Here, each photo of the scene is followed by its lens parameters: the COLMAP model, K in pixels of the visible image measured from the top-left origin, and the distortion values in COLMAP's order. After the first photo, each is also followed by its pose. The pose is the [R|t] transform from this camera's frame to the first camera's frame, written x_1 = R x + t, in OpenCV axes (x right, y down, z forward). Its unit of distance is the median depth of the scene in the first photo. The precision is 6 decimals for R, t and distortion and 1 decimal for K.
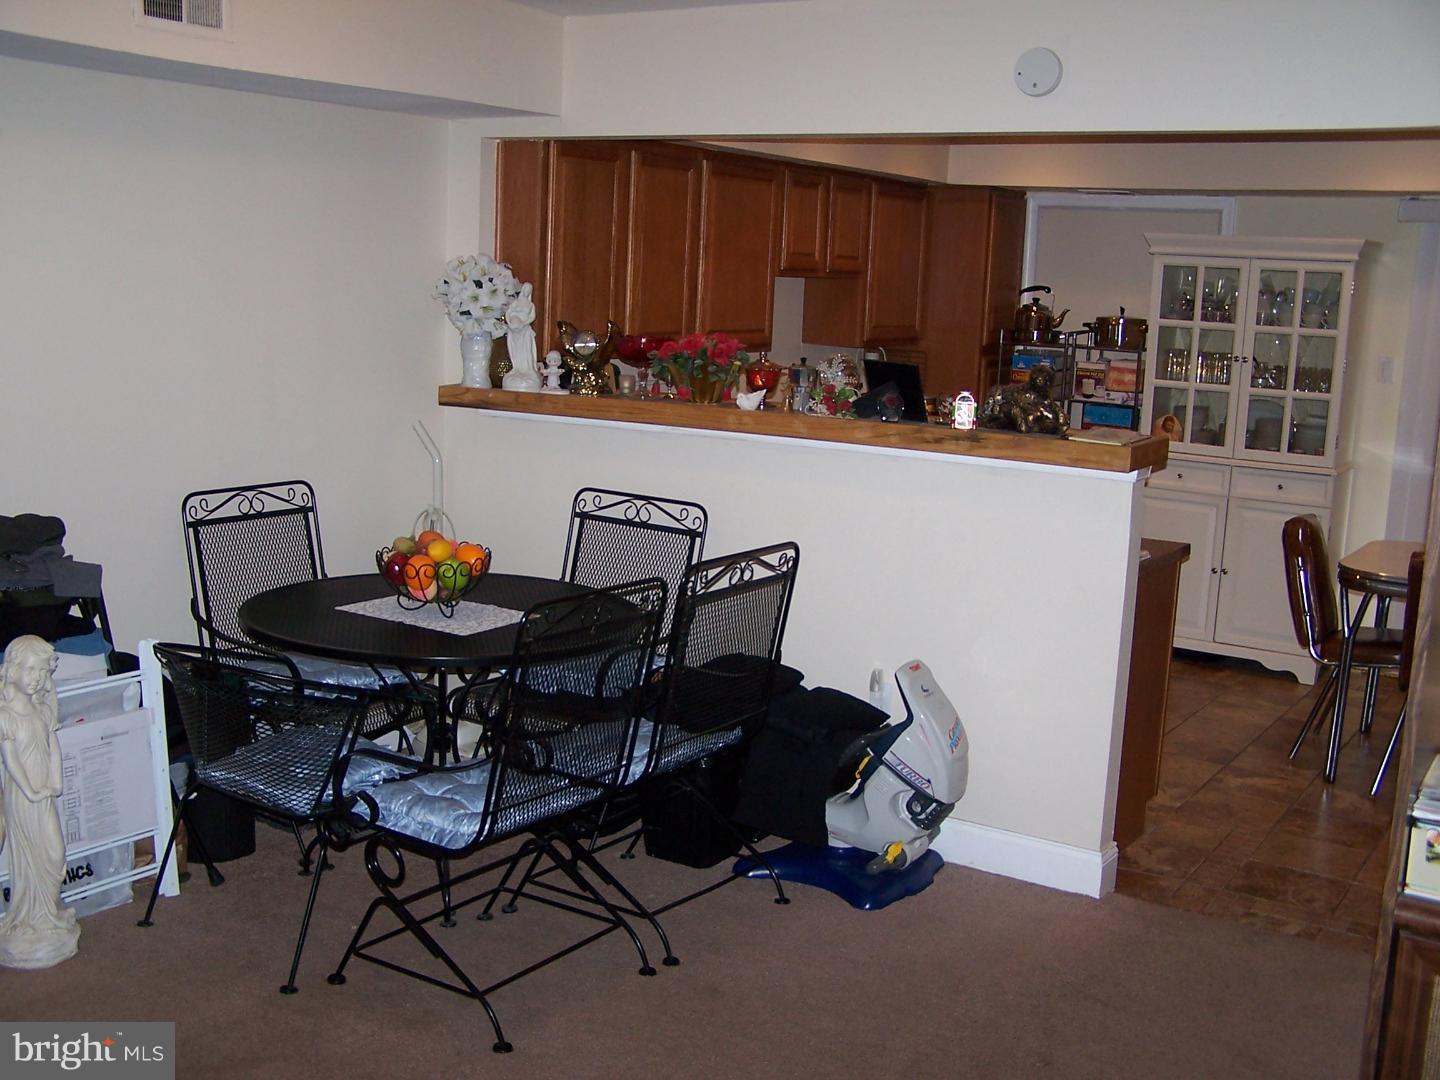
lens RADIAL K [[1615.1, 0, 711.1], [0, 1615.1, 549.0], [0, 0, 1]] dist [-0.182501, 0.316574]
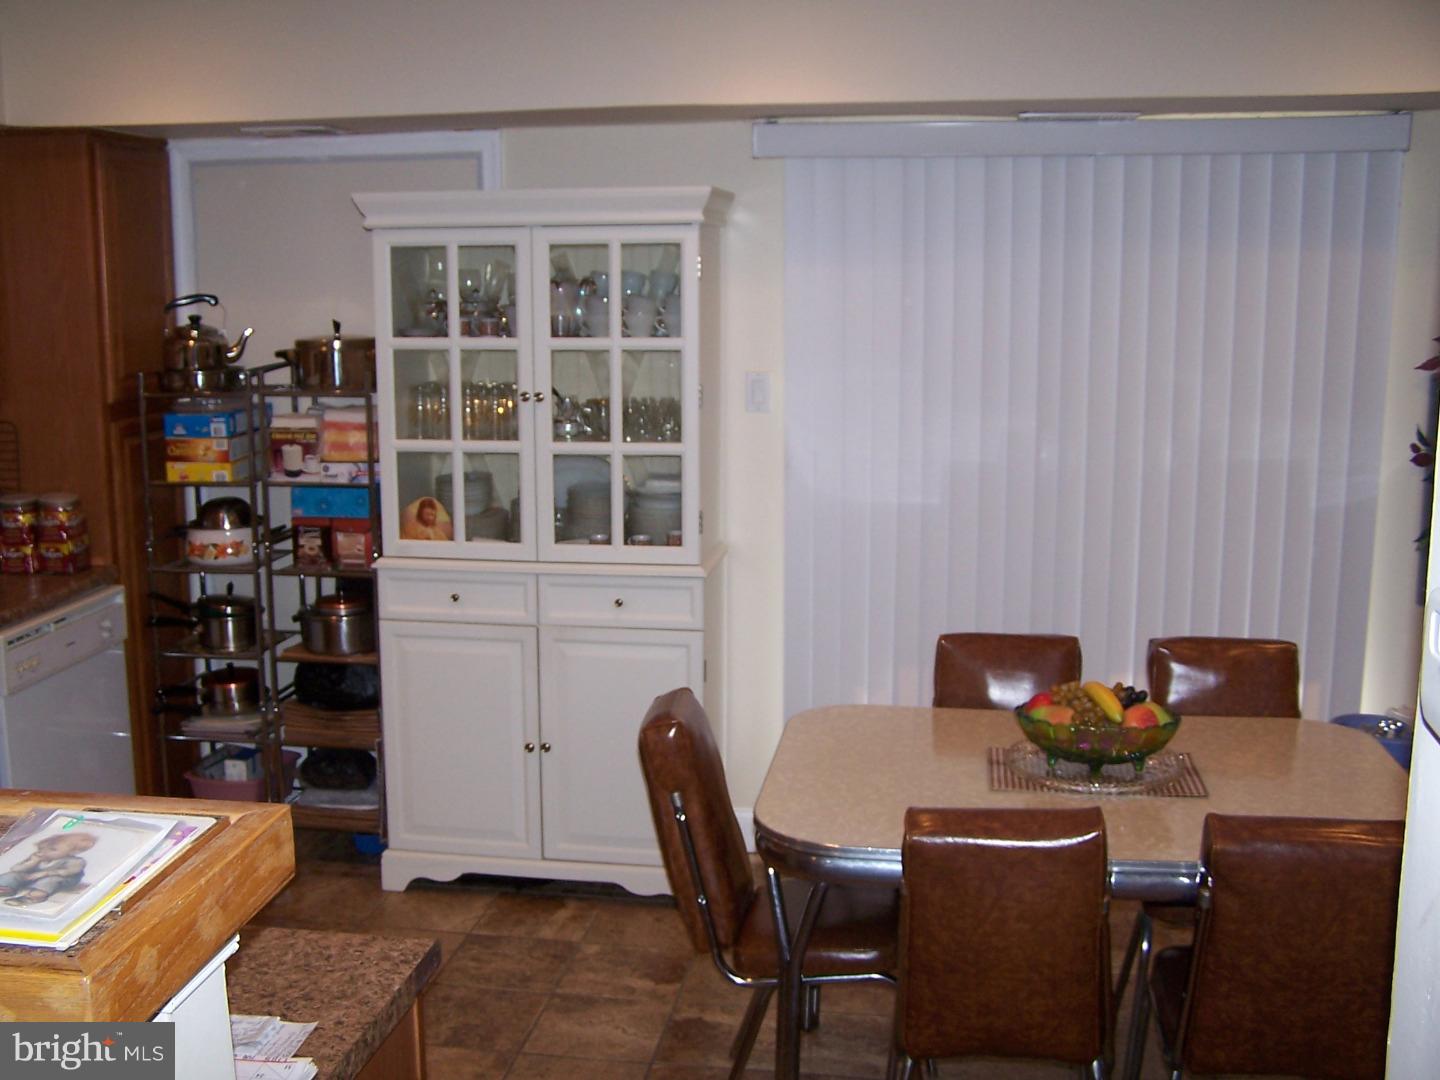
lens RADIAL K [[1615.1, 0, 711.1], [0, 1615.1, 549.0], [0, 0, 1]] dist [-0.182501, 0.316574]
pose [[0.912612, -0.115483, 0.392177, 0.148553], [0.112149, 0.993192, 0.031488, -0.072773], [-0.393144, 0.015246, 0.919351, 0.410137]]
